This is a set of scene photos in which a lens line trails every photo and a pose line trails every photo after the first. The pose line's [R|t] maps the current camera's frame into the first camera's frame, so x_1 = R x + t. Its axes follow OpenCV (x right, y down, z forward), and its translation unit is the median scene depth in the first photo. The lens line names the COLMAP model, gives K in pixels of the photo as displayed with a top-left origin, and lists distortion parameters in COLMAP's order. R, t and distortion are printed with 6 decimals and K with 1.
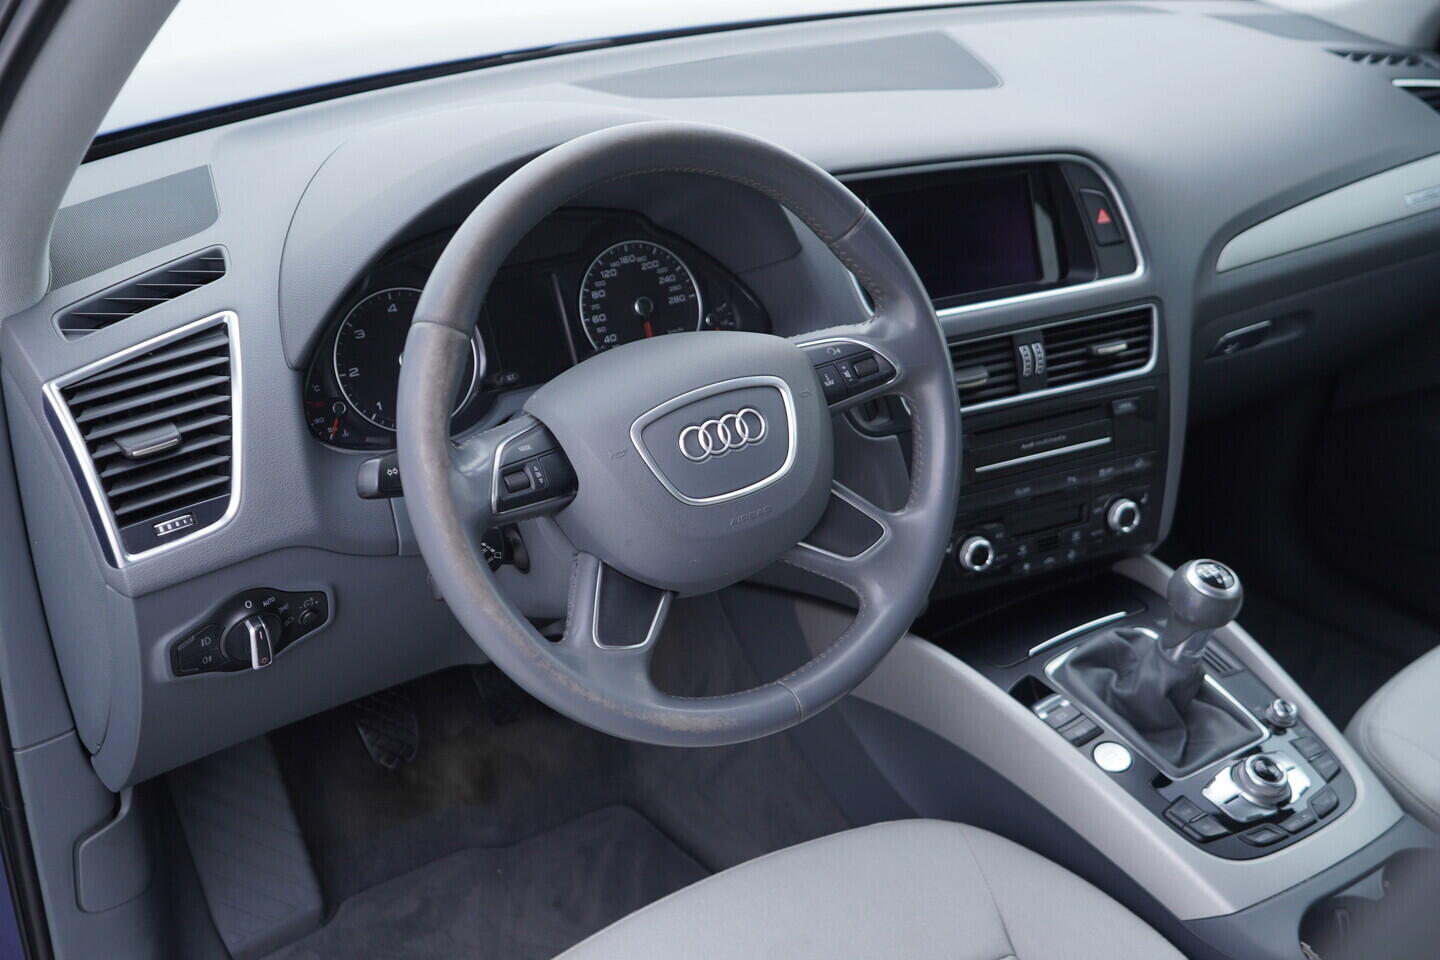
lens RADIAL K [[1467.9, 0, 722.7], [0, 1467.9, 474.6], [0, 0, 1]] dist [0.007477, 0.000000]
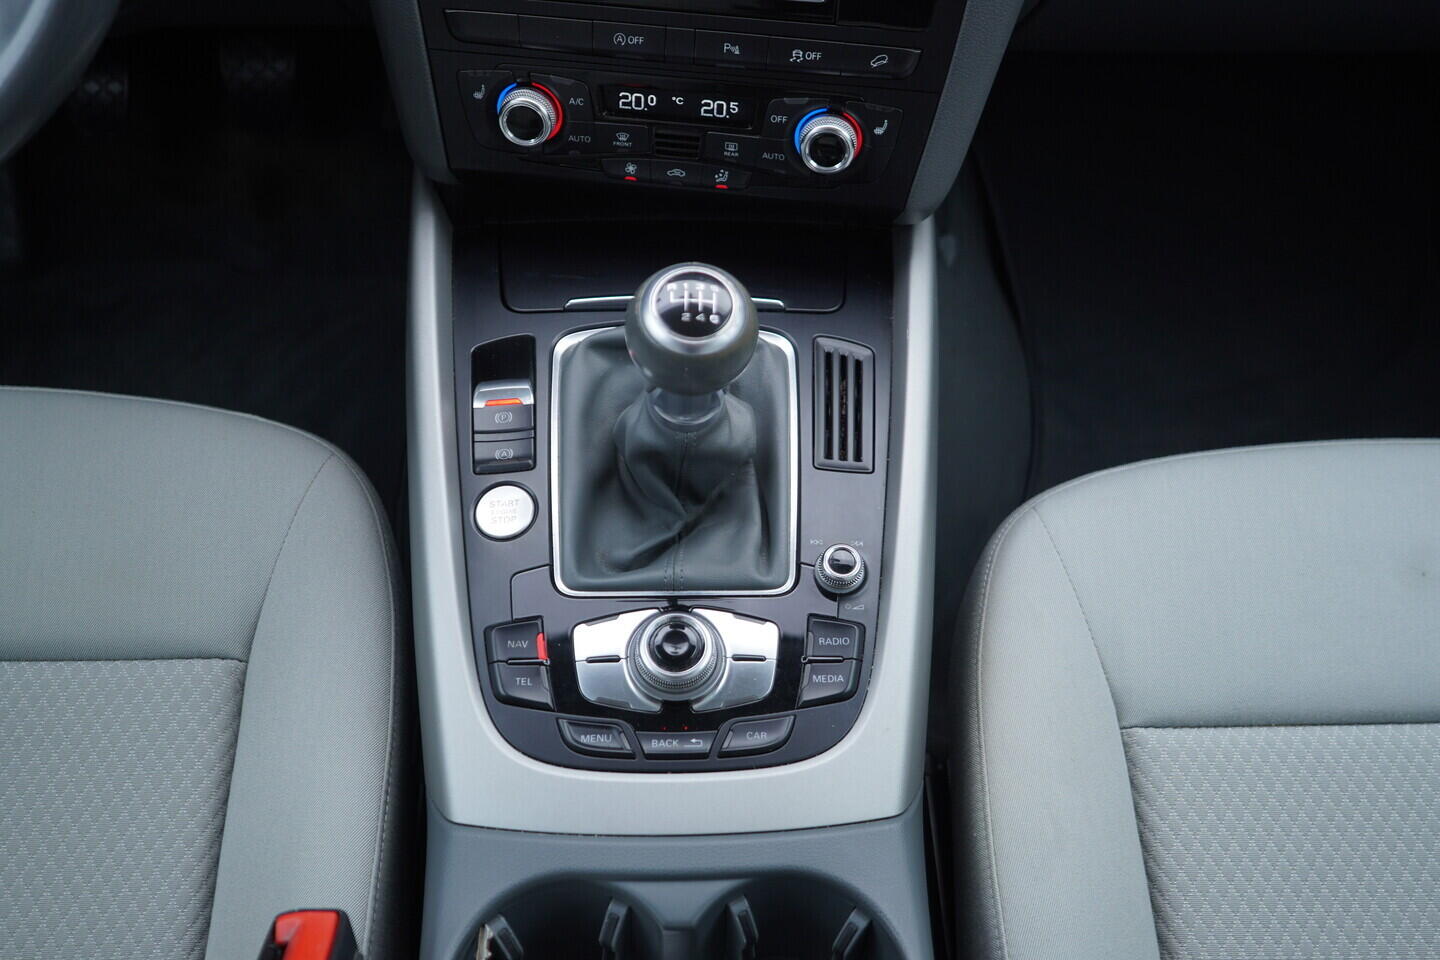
lens RADIAL K [[1467.9, 0, 716.4], [0, 1467.9, 464.2], [0, 0, 1]] dist [0.007477, 0.000000]
pose [[0.857568, 0.414652, -0.304369, 0.497565], [-0.264071, 0.862712, 0.431271, -0.106213], [0.441410, -0.289469, 0.849332, 0.505721]]
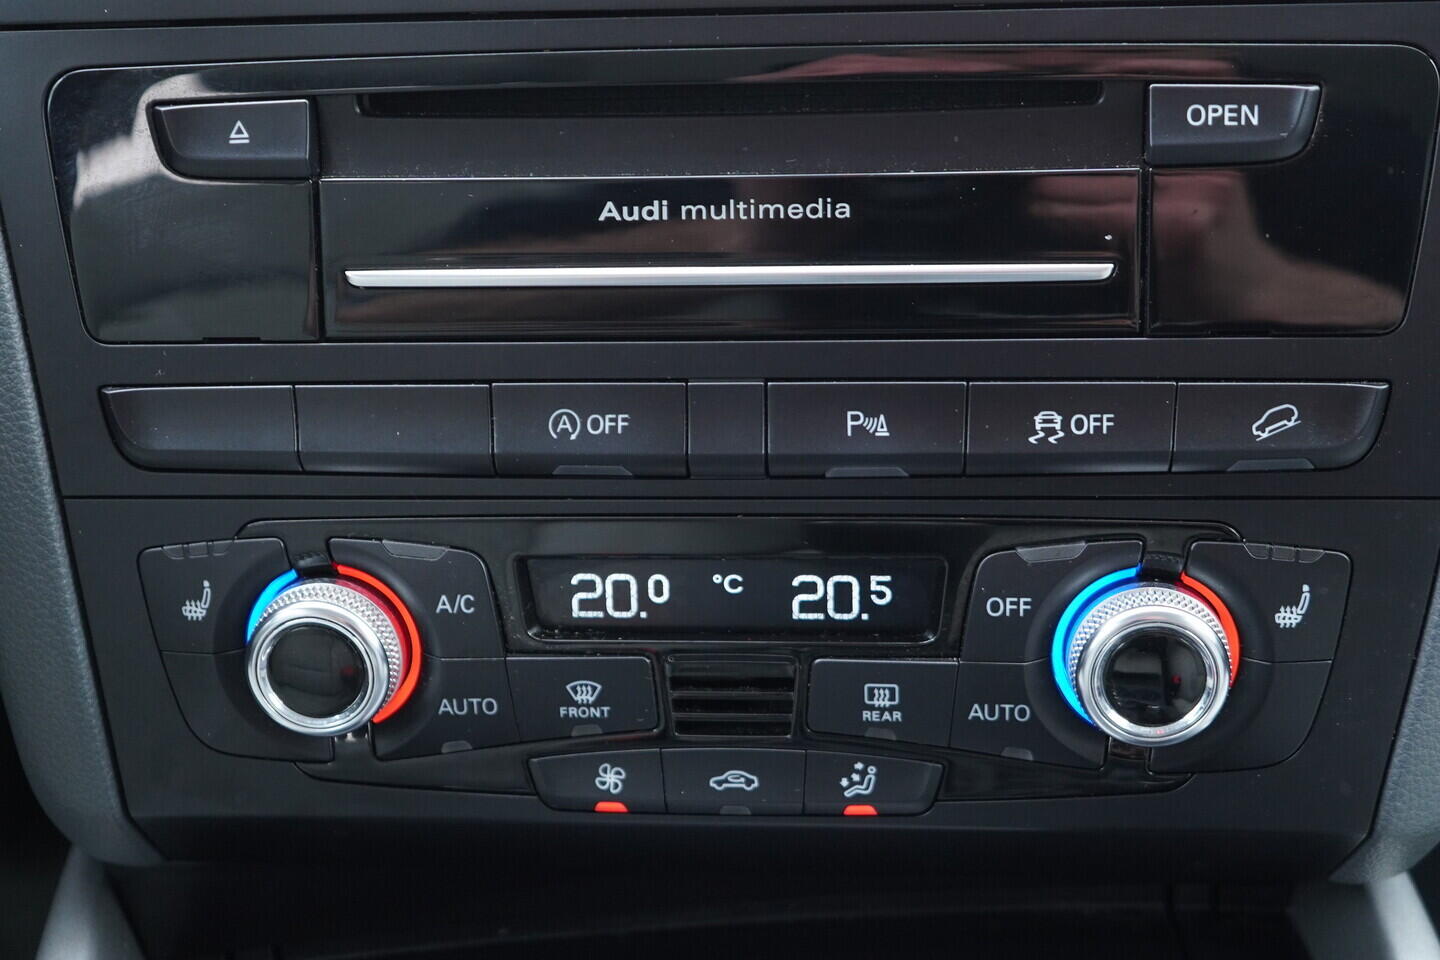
lens RADIAL K [[2029.4, 0, 724.6], [0, 2029.4, 473.6], [0, 0, 1]] dist [0.003562, 0.000000]
pose [[0.875702, 0.194585, -0.441908, 0.369319], [-0.197901, 0.979442, 0.039107, 0.002920], [0.440433, 0.053208, 0.896207, 0.780545]]
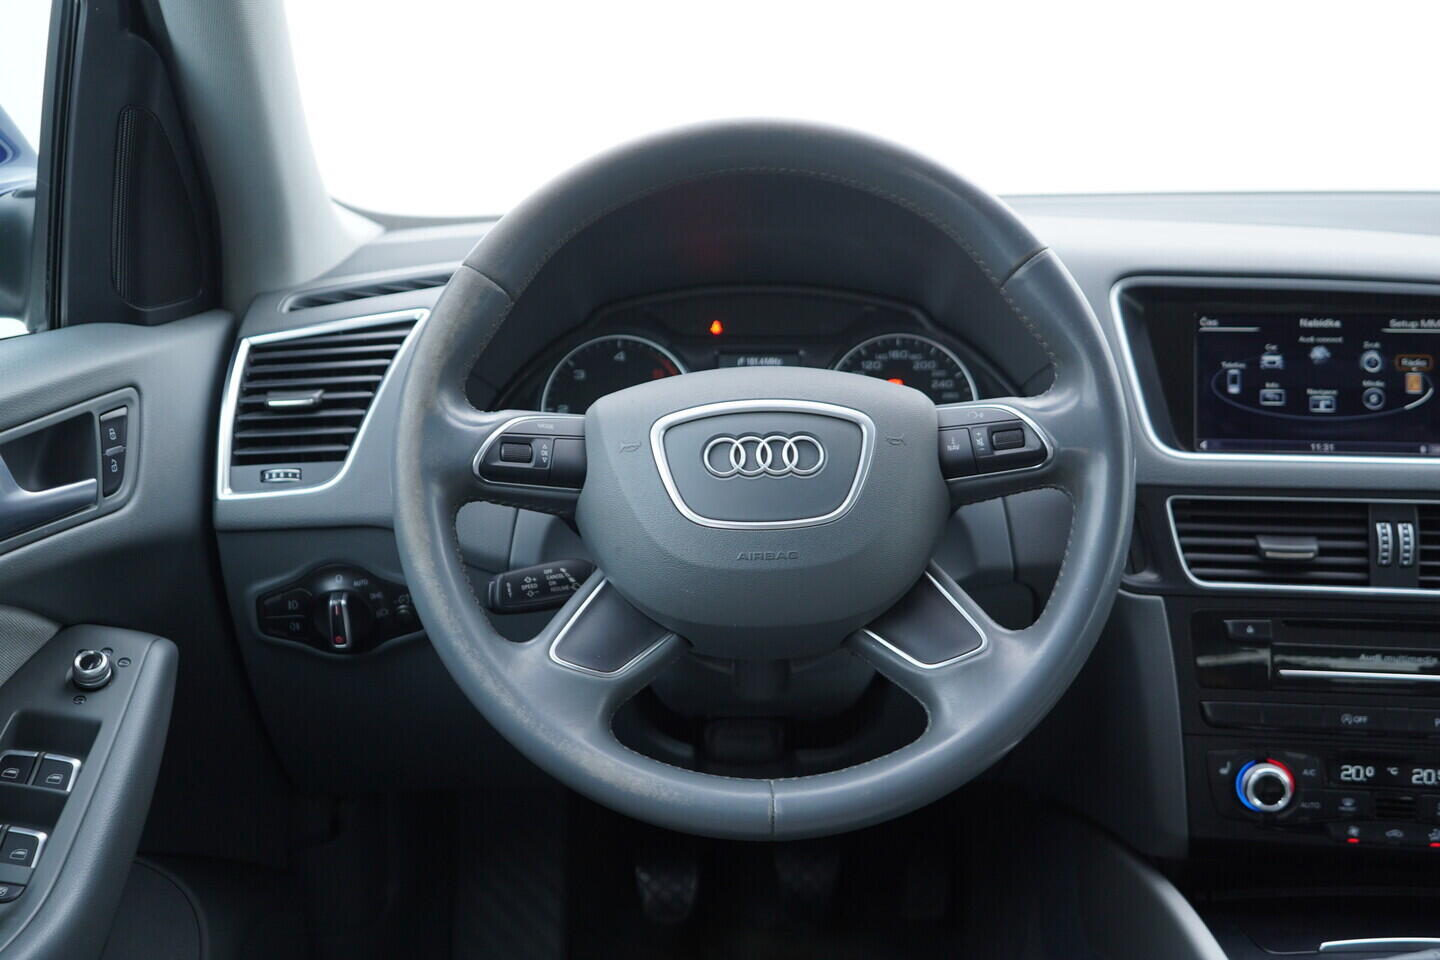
lens RADIAL K [[1467.9, 0, 725.8], [0, 1467.9, 479.2], [0, 0, 1]] dist [0.007477, 0.000000]
pose [[0.838858, 0.124301, -0.529968, 0.327845], [-0.246460, 0.954802, -0.166165, 0.099098], [0.485360, 0.270005, 0.831579, 0.228359]]
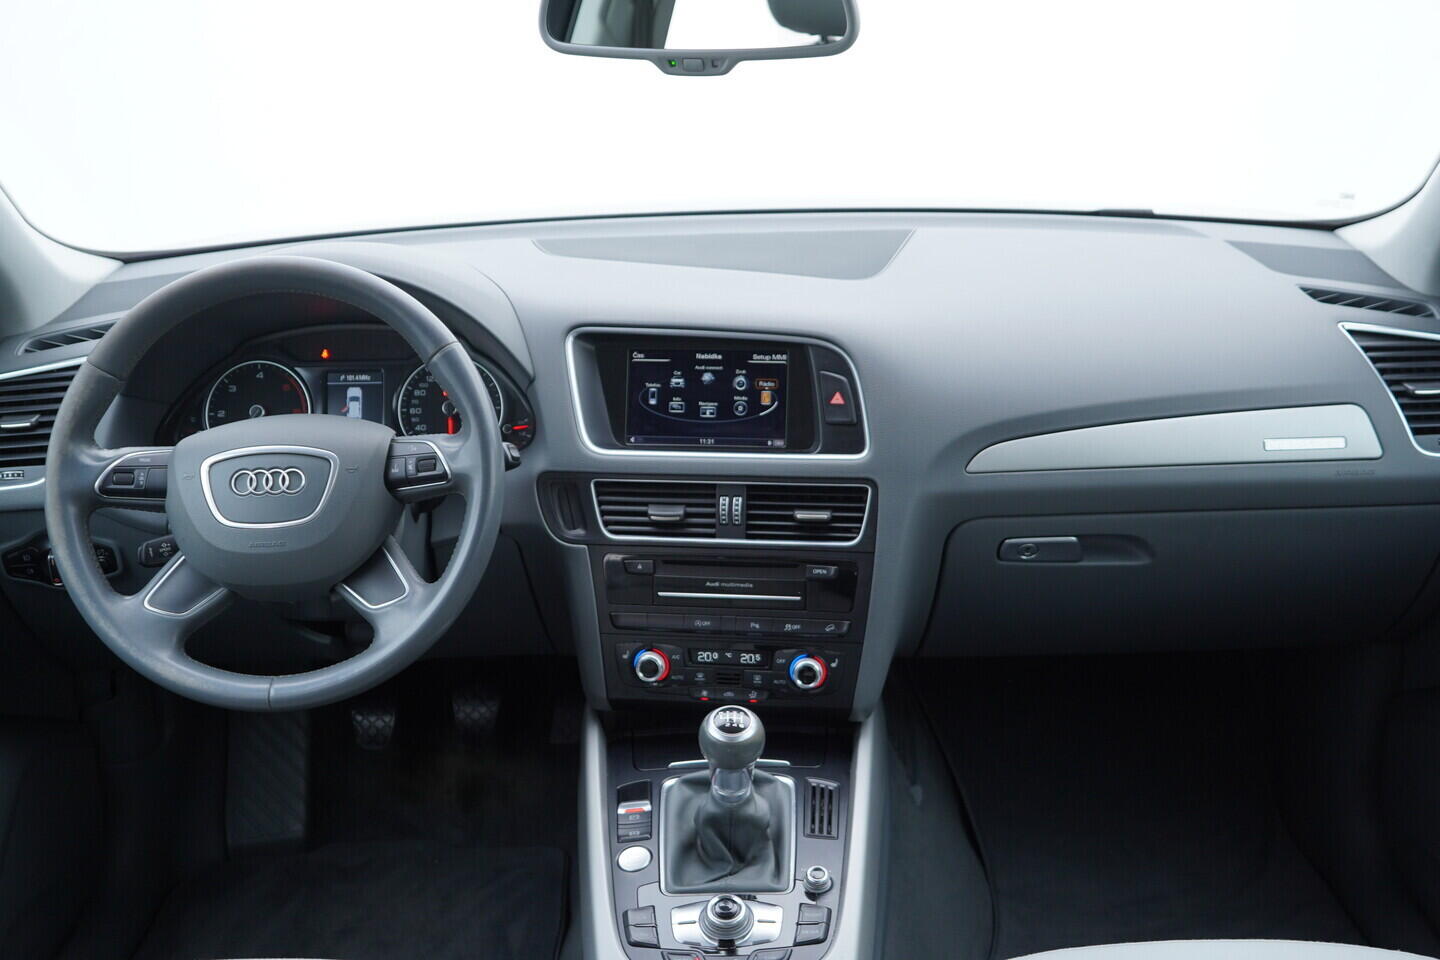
lens RADIAL K [[1467.9, 0, 716.9], [0, 1467.9, 476.4], [0, 0, 1]] dist [0.007477, 0.000000]
pose [[0.835336, 0.174818, -0.521203, 0.815103], [-0.231129, 0.971907, -0.044443, -0.052894], [0.498792, 0.157590, 0.852275, 0.032586]]
